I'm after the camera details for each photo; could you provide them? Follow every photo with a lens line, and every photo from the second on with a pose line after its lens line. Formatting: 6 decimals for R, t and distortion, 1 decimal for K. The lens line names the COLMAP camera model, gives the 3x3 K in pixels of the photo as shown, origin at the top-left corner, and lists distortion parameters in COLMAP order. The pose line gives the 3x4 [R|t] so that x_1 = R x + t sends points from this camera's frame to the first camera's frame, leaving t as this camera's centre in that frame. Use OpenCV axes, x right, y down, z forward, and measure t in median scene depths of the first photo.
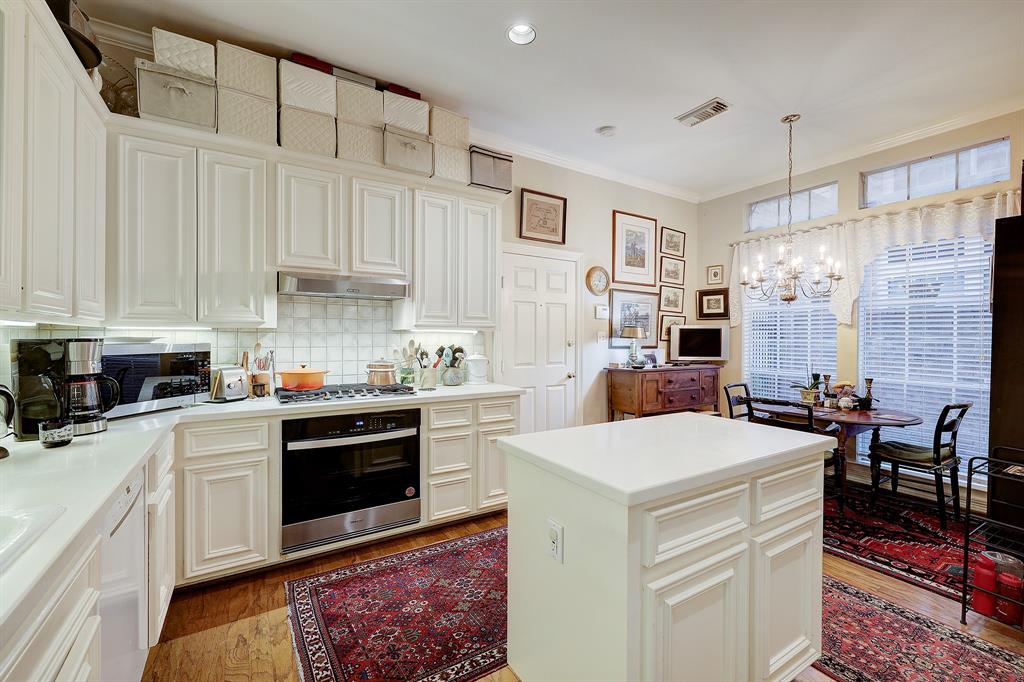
lens RADIAL K [[417.5, 0, 481.2], [0, 417.5, 338.9], [0, 0, 1]] dist [-0.001202, -0.000033]
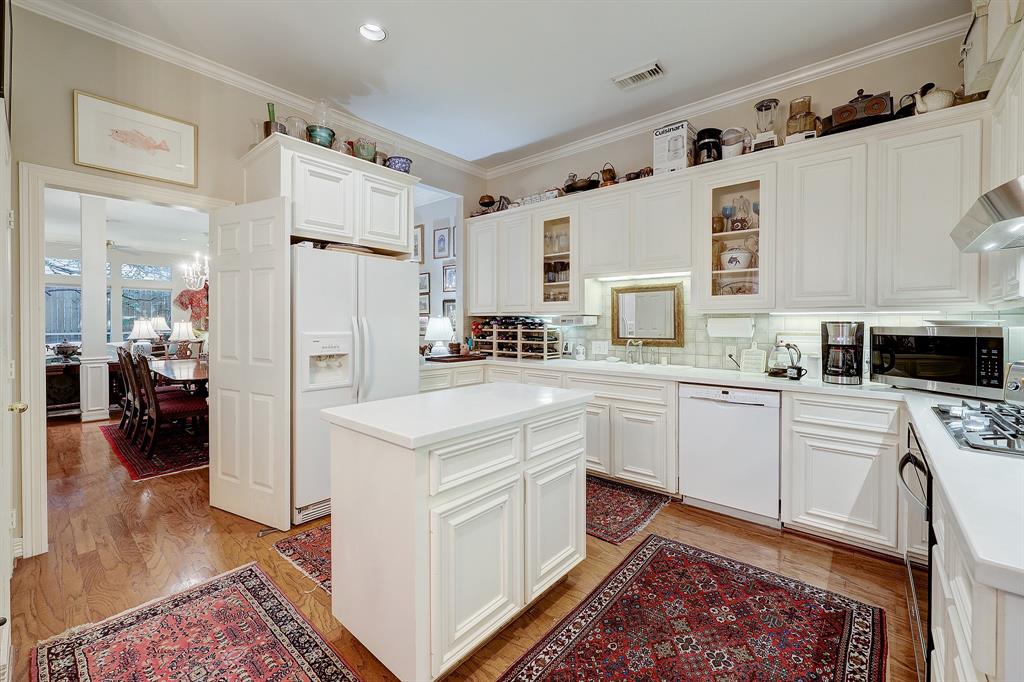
lens RADIAL K [[417.5, 0, 482.4], [0, 417.5, 323.8], [0, 0, 1]] dist [-0.001202, -0.000033]
pose [[-0.955535, -0.000892, -0.294877, 0.428793], [-0.004135, 0.999938, 0.010376, -0.000958], [0.294850, 0.011134, -0.955479, 1.192957]]
